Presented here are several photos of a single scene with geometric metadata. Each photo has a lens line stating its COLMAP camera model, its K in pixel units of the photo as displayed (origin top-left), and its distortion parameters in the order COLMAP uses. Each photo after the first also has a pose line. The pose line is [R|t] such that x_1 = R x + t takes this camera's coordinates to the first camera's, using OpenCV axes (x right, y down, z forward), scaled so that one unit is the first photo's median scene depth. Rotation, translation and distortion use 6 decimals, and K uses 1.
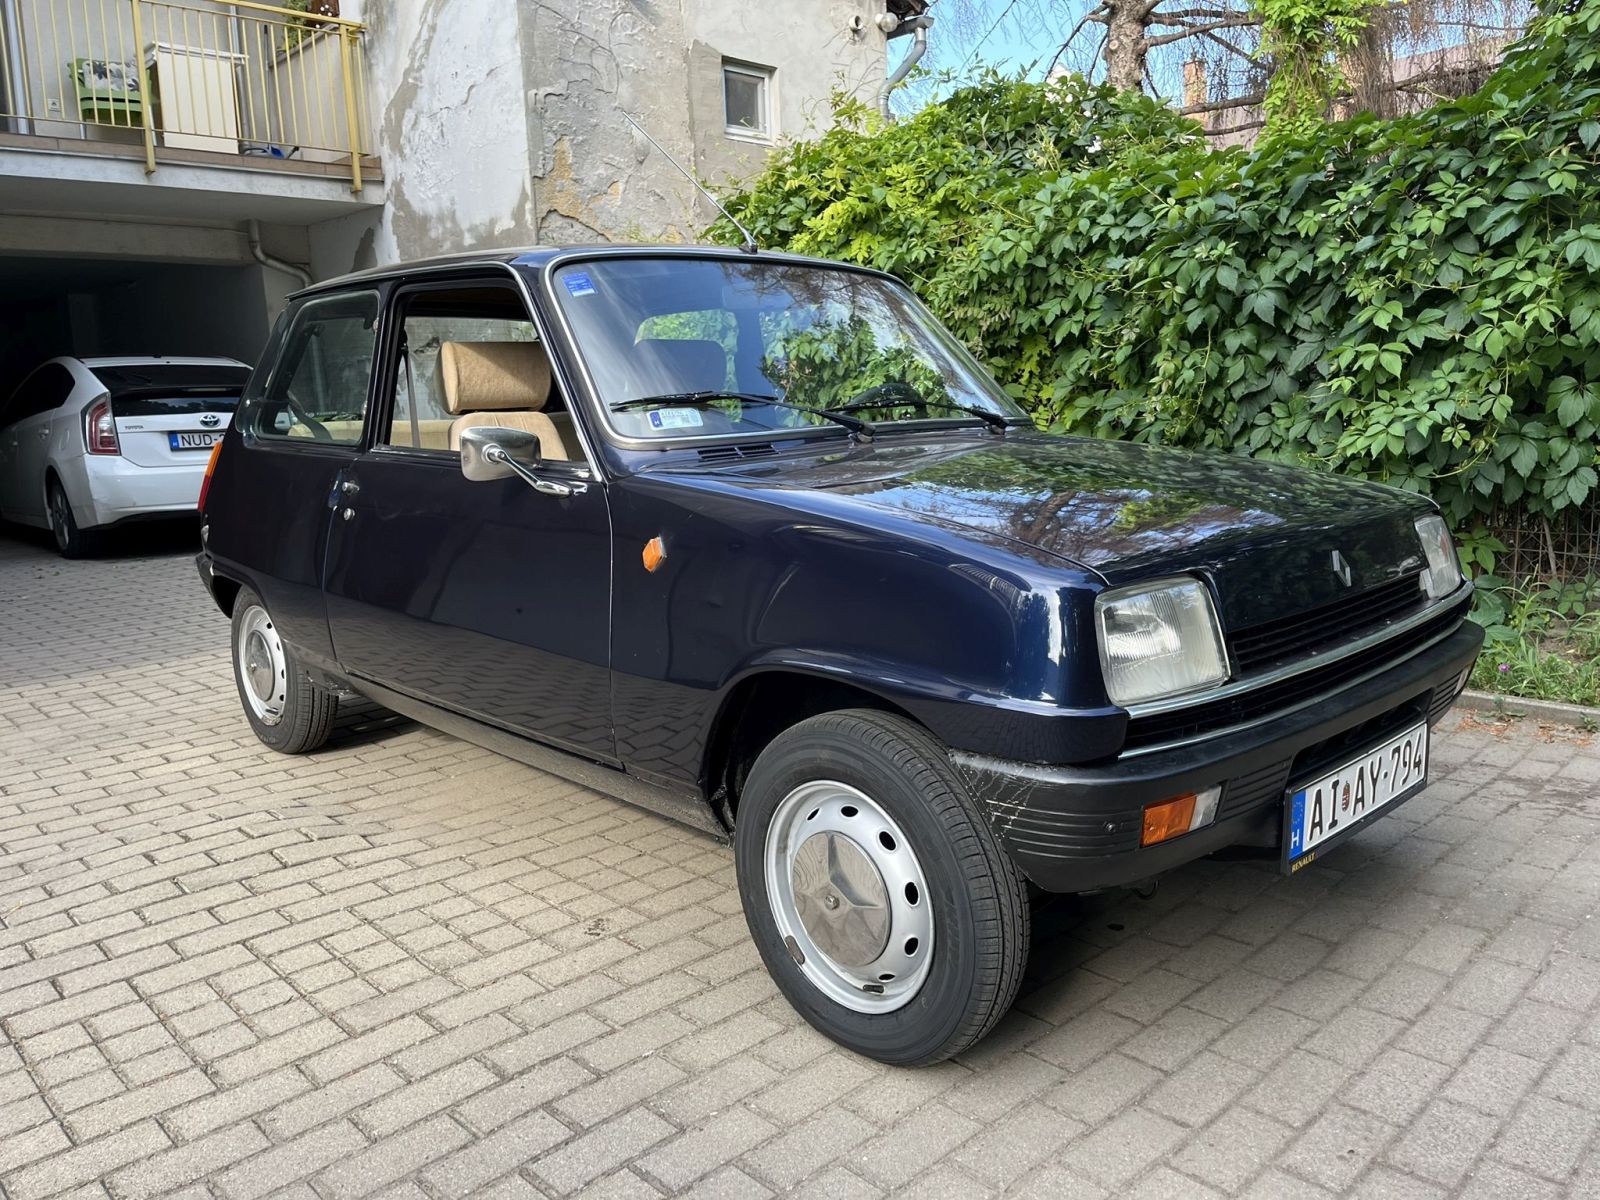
lens RADIAL K [[1206.7, 0, 799.3], [0, 1206.7, 584.4], [0, 0, 1]] dist [0.072993, -0.100711]
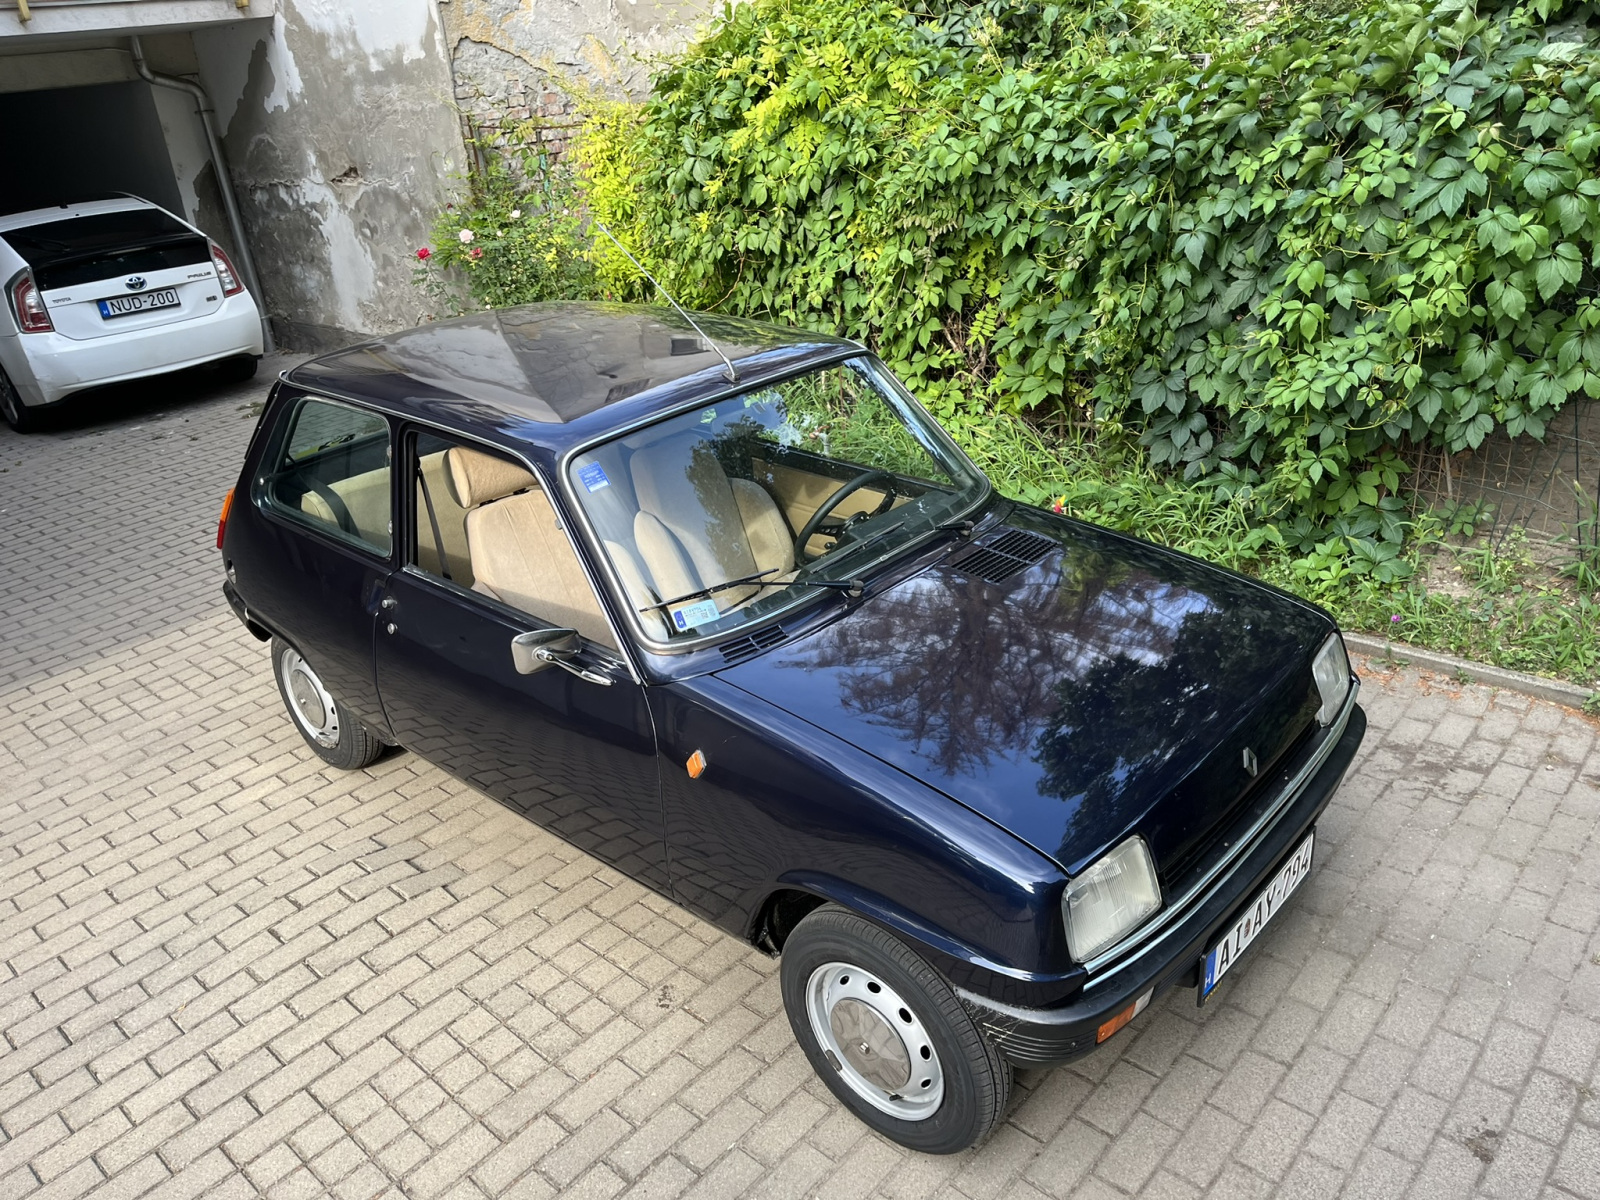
lens RADIAL K [[1206.7, 0, 798.5], [0, 1206.7, 586.6], [0, 0, 1]] dist [0.072993, -0.100711]
pose [[0.996518, -0.073981, 0.038465, -0.030523], [0.061495, 0.963599, 0.260185, -0.301445], [-0.056314, -0.256913, 0.964792, -0.078032]]
